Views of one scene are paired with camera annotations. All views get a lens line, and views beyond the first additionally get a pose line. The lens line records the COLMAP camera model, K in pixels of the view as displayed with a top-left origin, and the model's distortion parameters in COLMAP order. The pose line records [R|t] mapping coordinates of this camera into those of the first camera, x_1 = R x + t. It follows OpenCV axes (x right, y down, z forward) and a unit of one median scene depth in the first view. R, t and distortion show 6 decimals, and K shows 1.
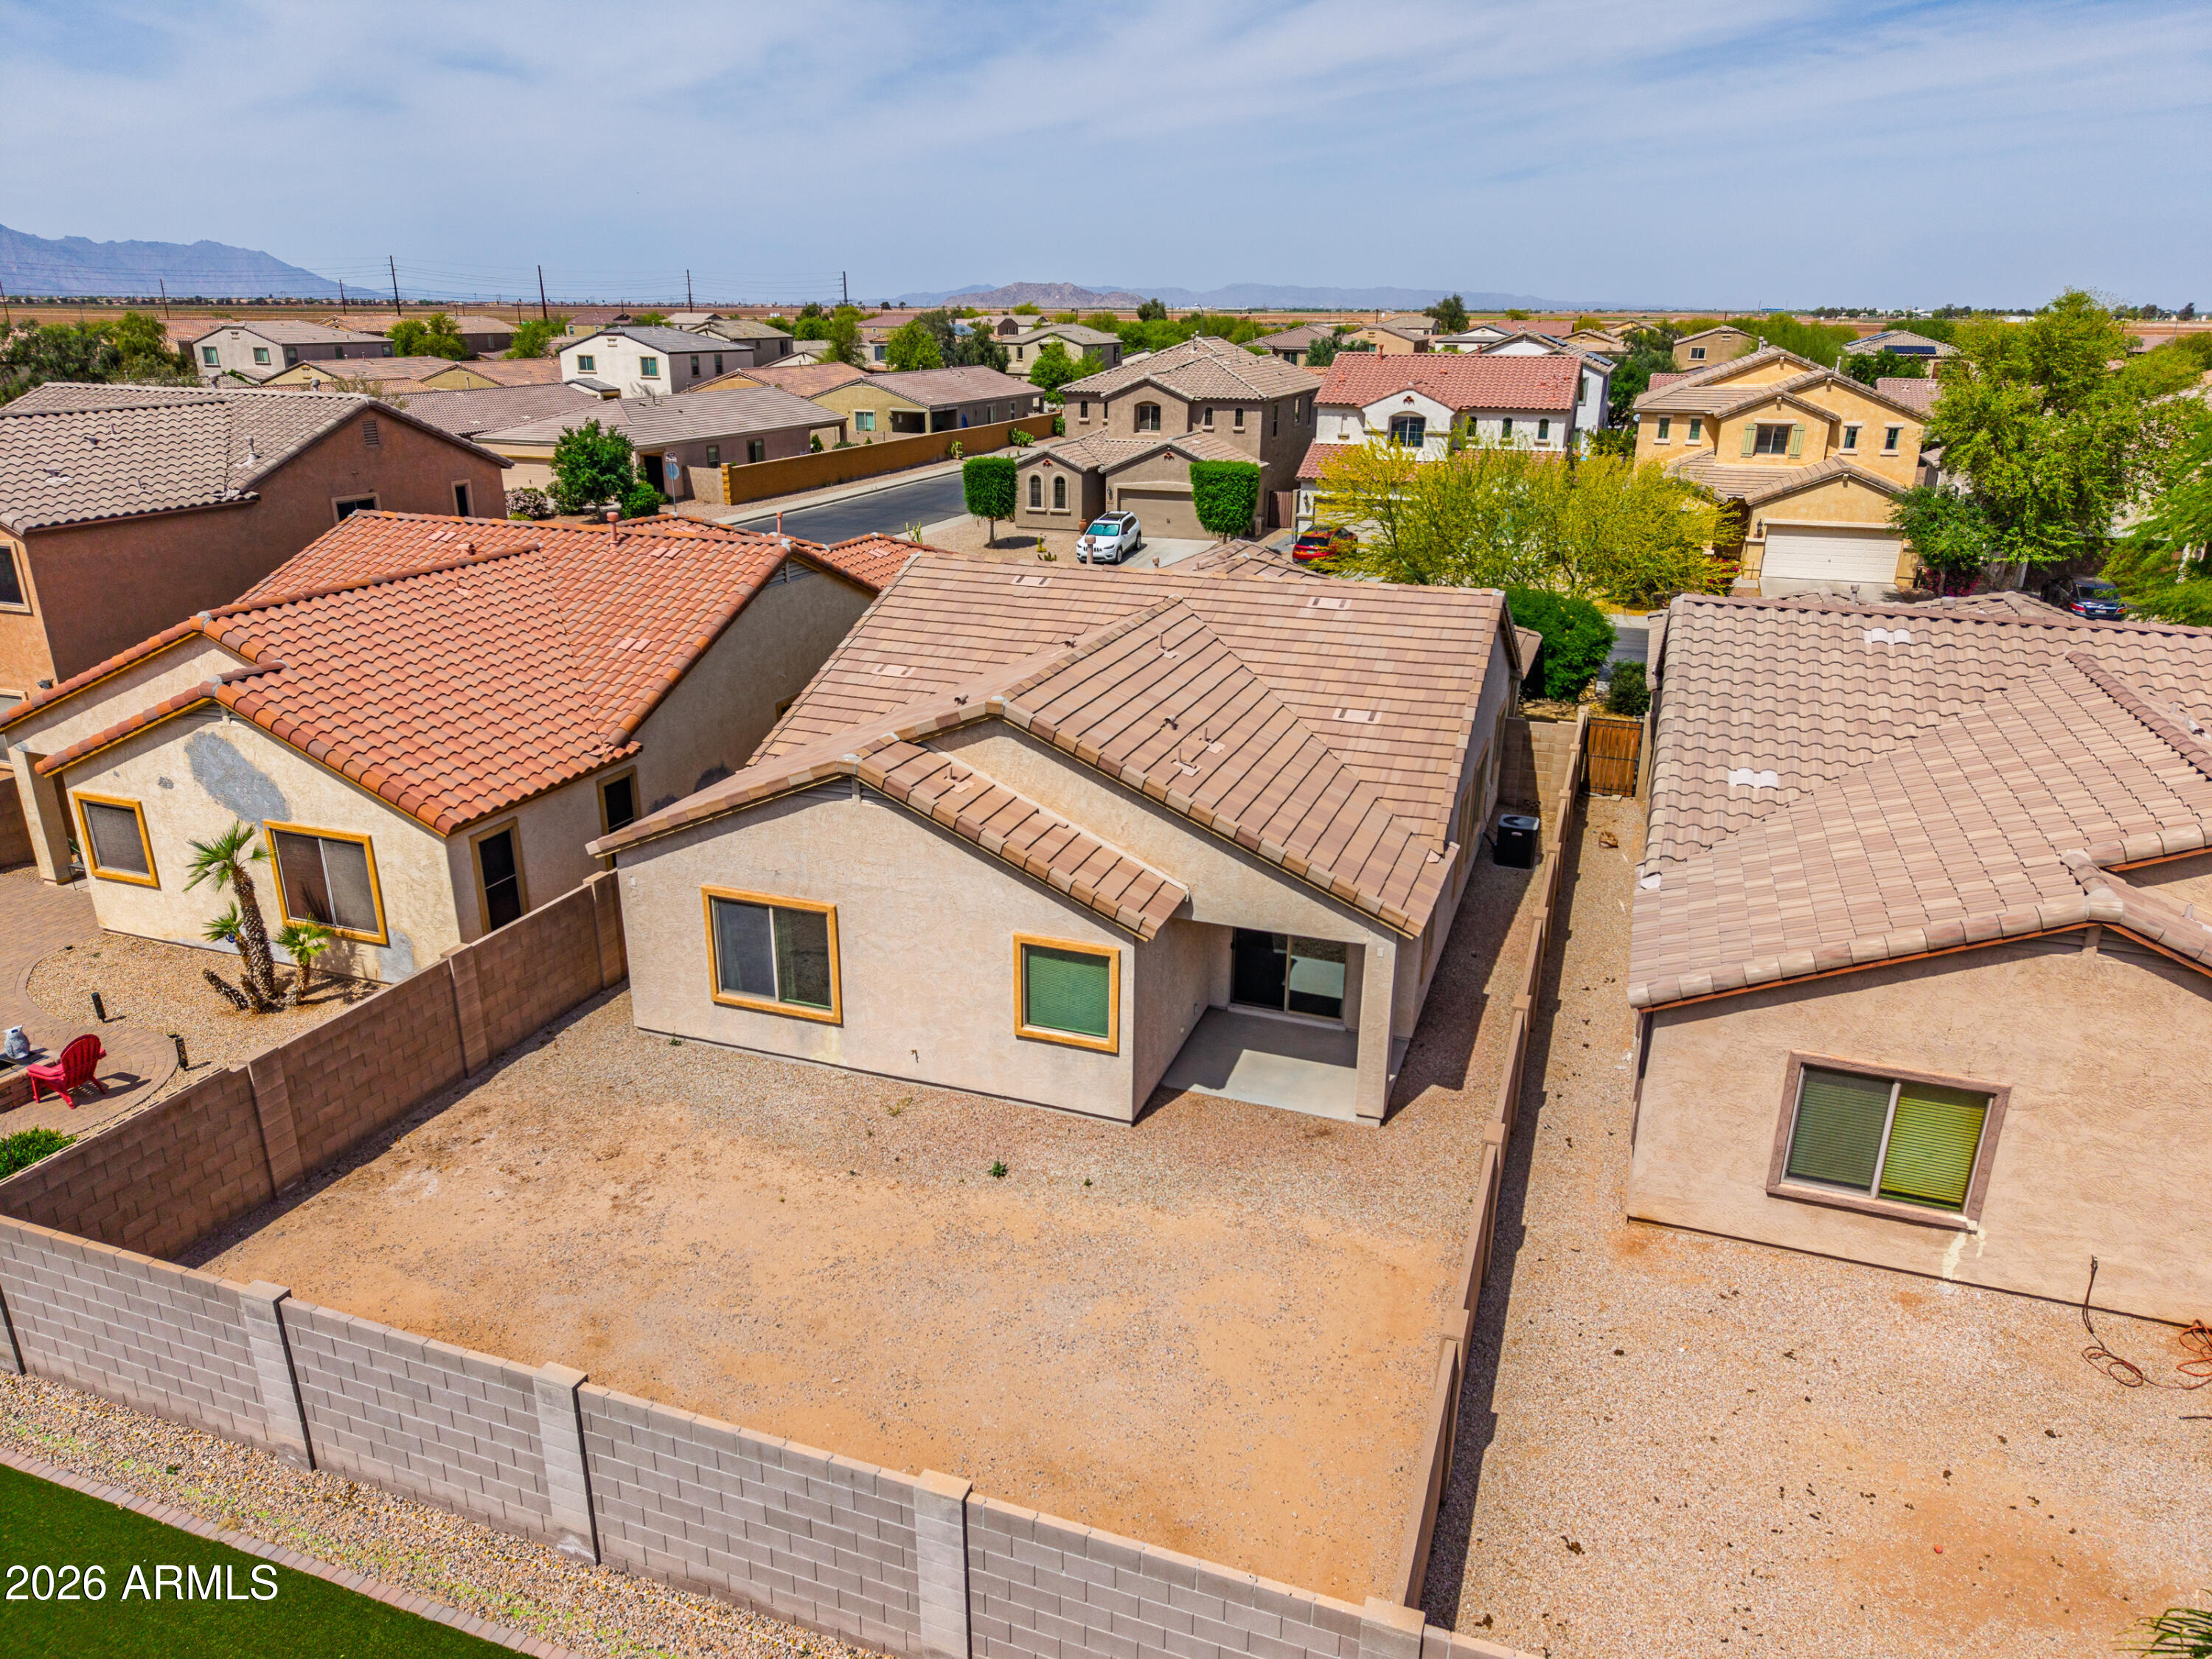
lens RADIAL K [[1476.6, 0, 1106.0], [0, 1476.6, 829.5], [0, 0, 1]] dist [0.042244, -0.048884]
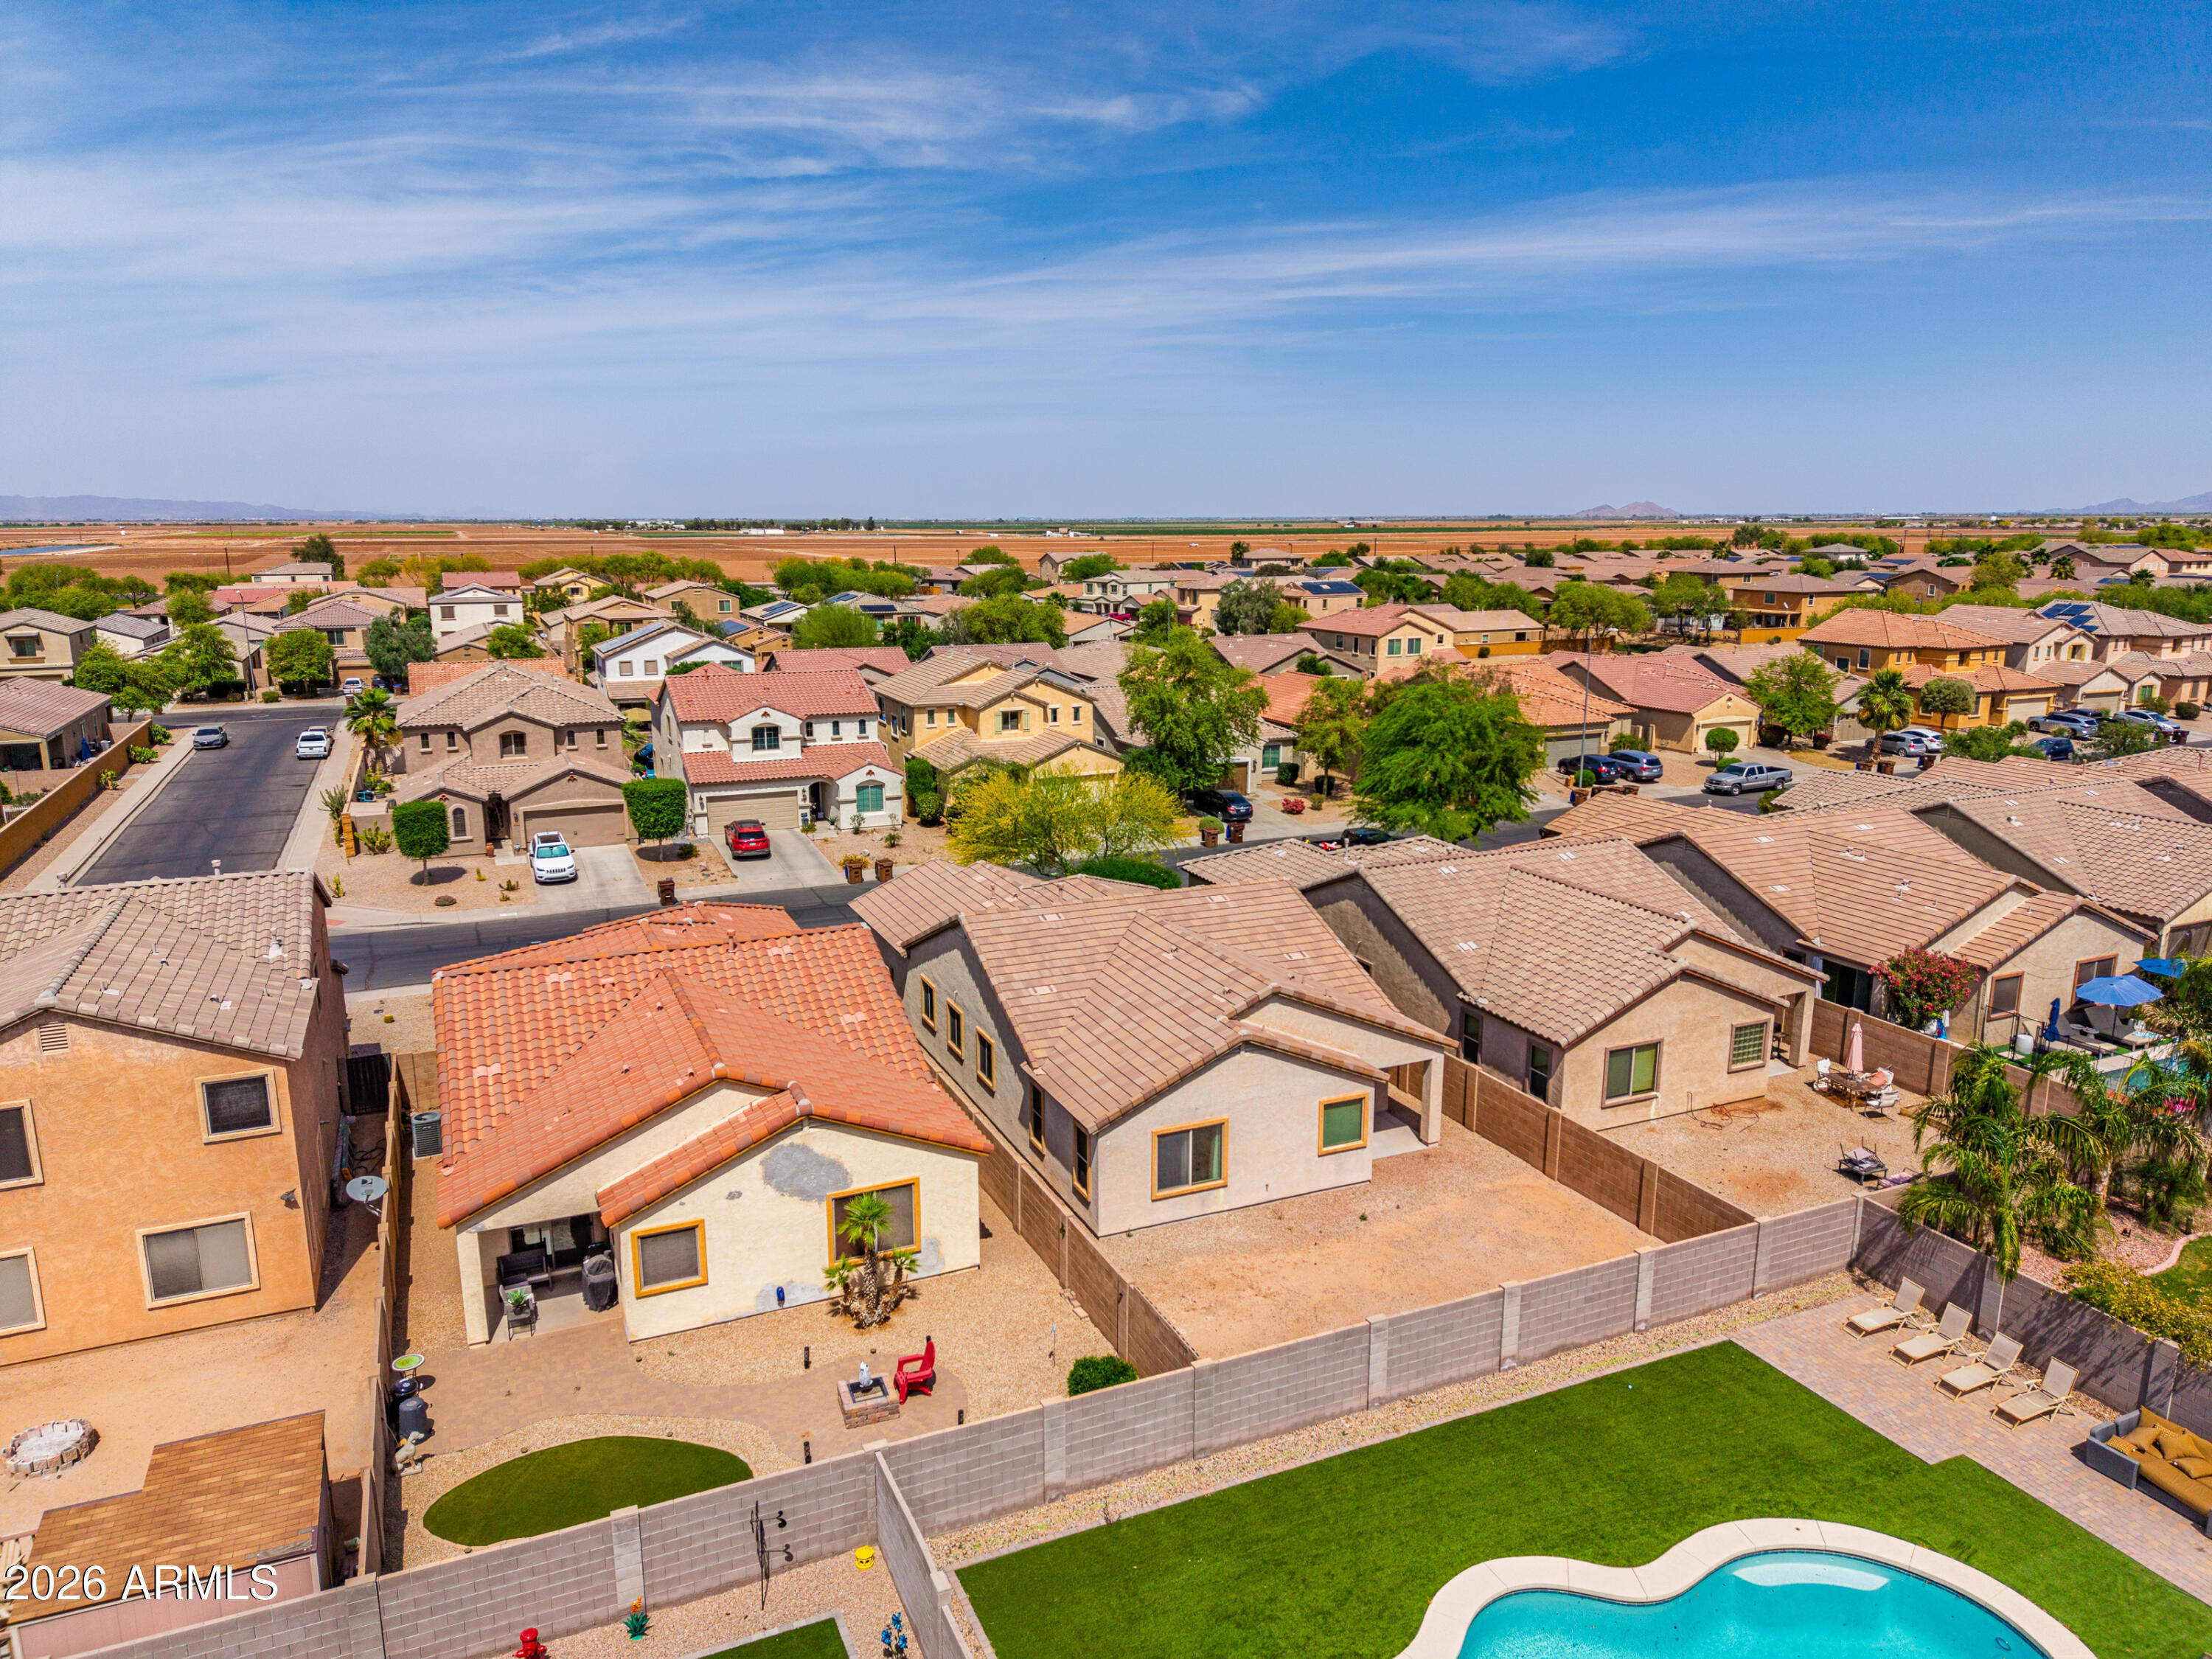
lens RADIAL K [[1476.6, 0, 1106.0], [0, 1476.6, 829.5], [0, 0, 1]] dist [0.042244, -0.048884]
pose [[0.719167, -0.151776, 0.678058, -1.279948], [0.237534, 0.970761, -0.034641, -0.230590], [-0.652975, 0.185975, 0.734191, -0.263415]]
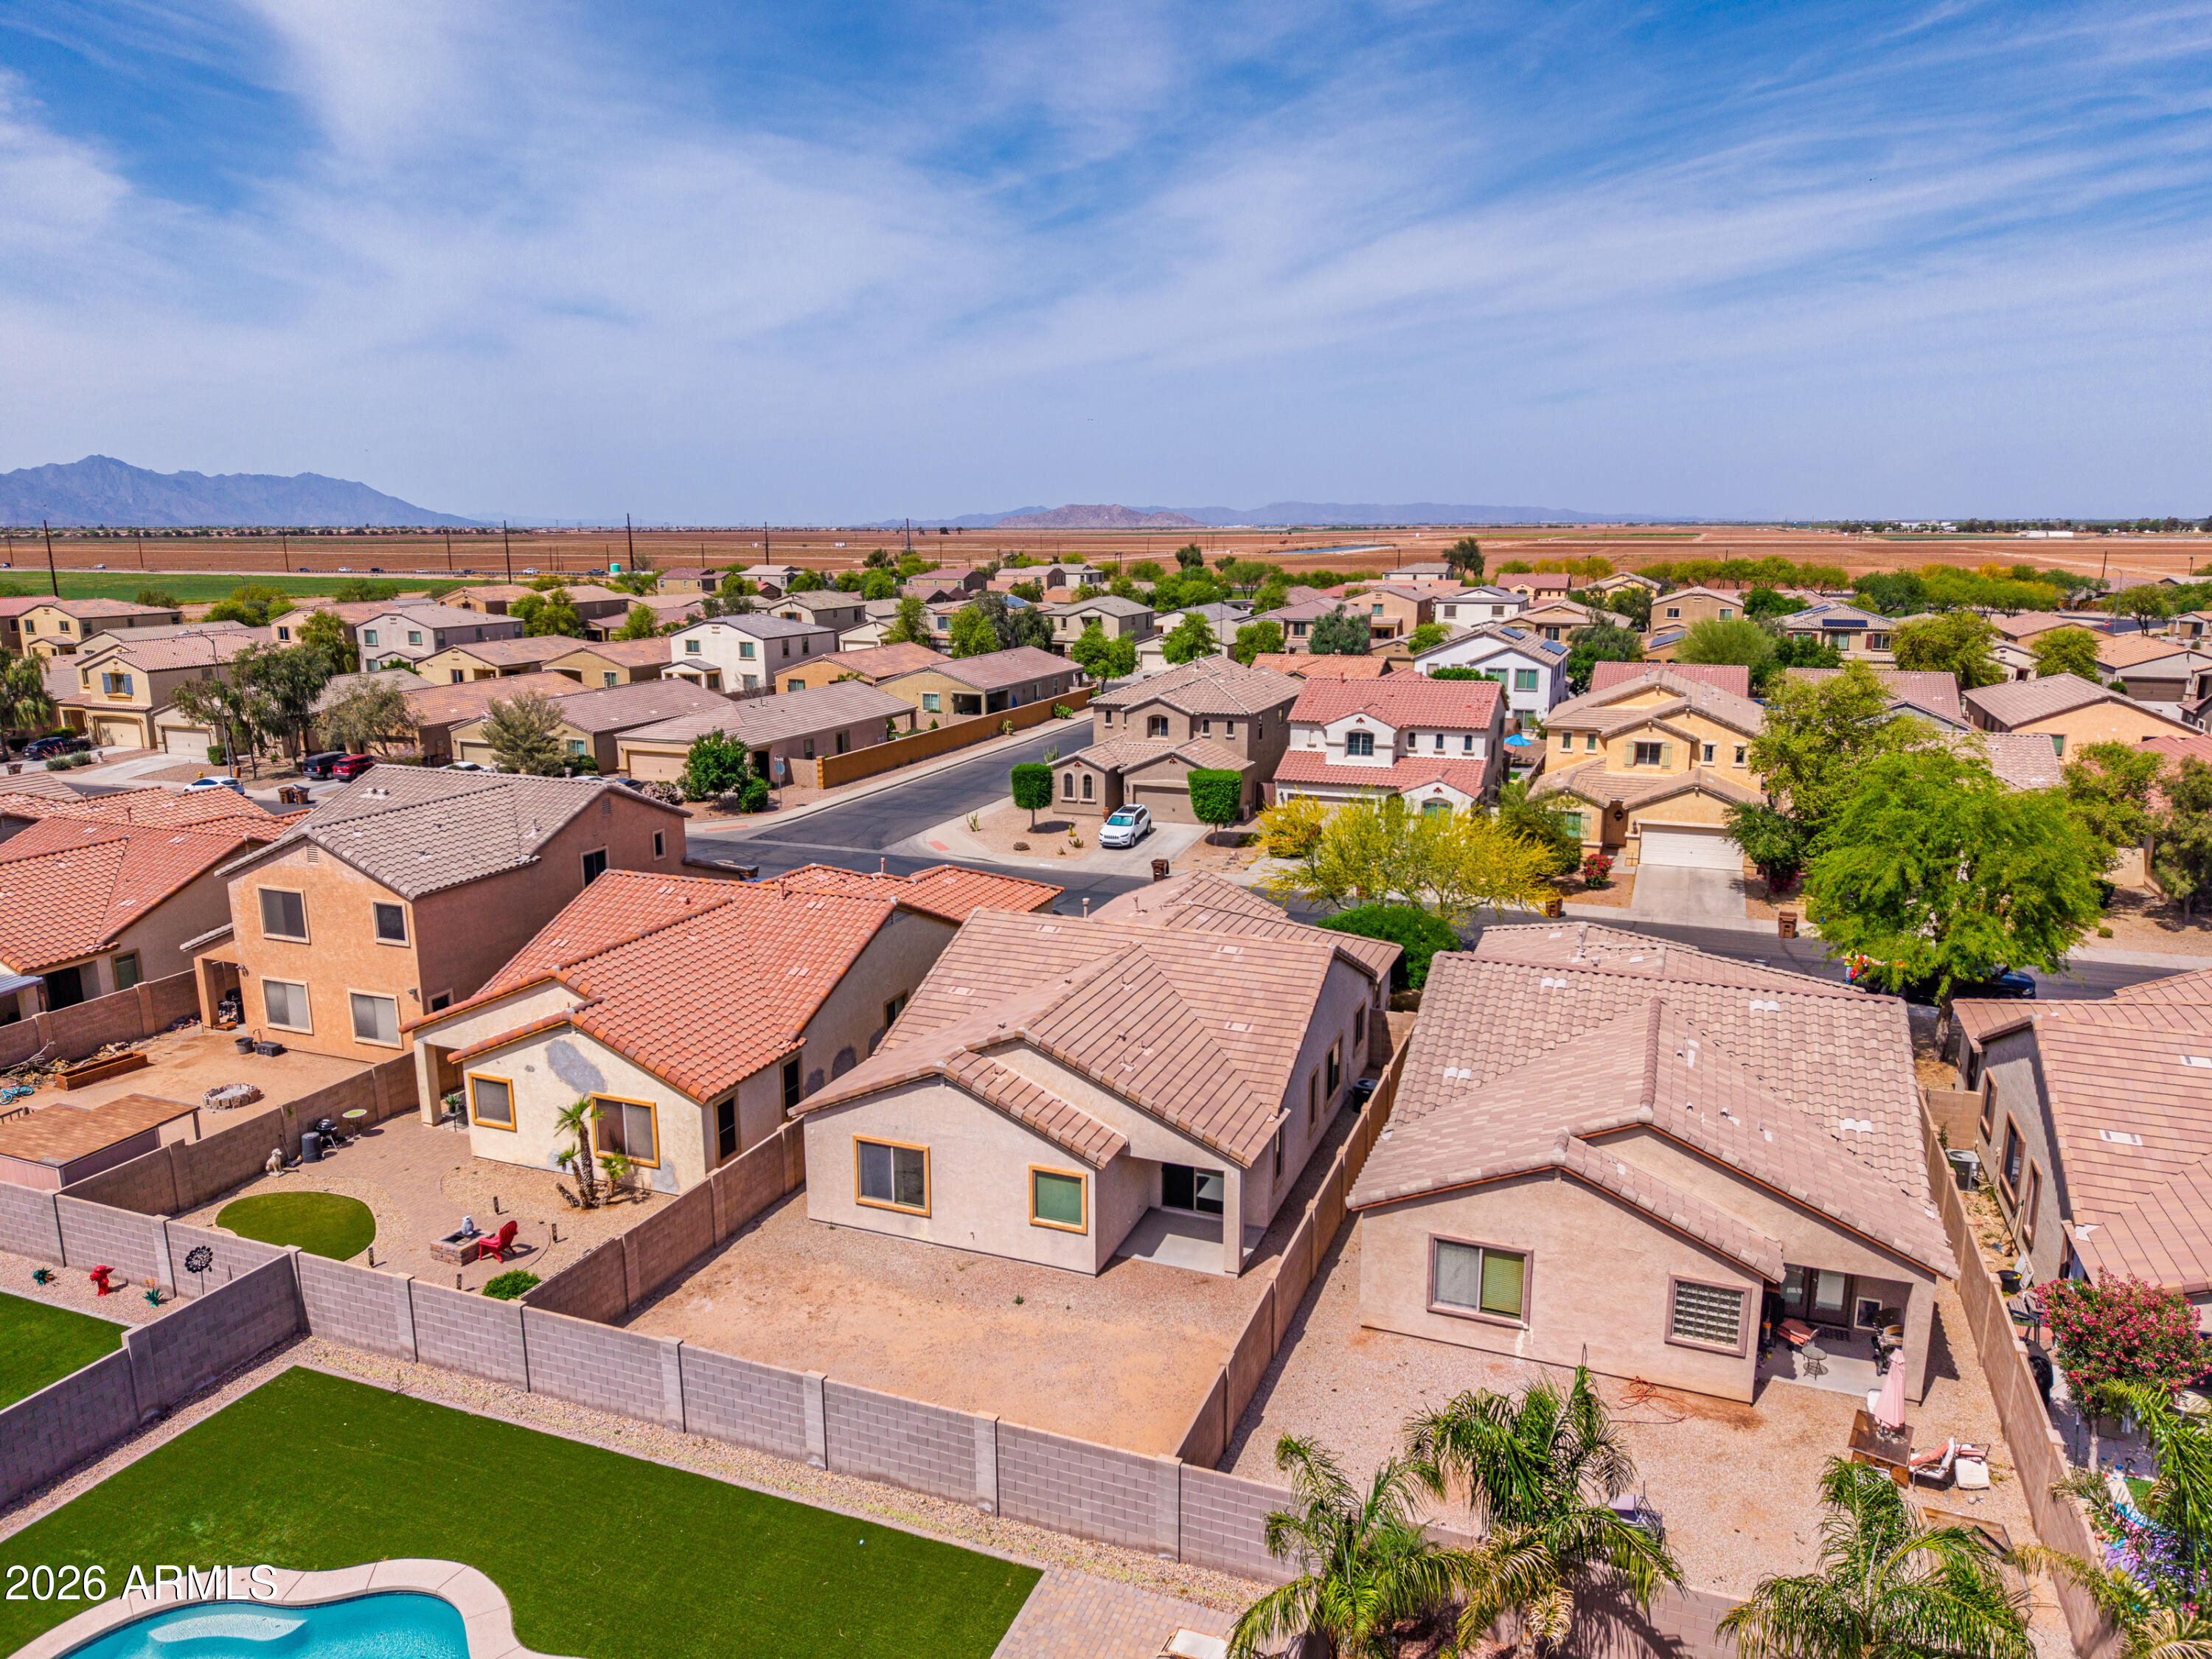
lens RADIAL K [[1476.6, 0, 1106.0], [0, 1476.6, 829.5], [0, 0, 1]] dist [0.042244, -0.048884]
pose [[0.999438, -0.003928, -0.033301, 0.077115], [-0.000574, 0.990964, -0.134129, -0.076316], [0.033527, 0.134073, 0.990404, -0.692119]]
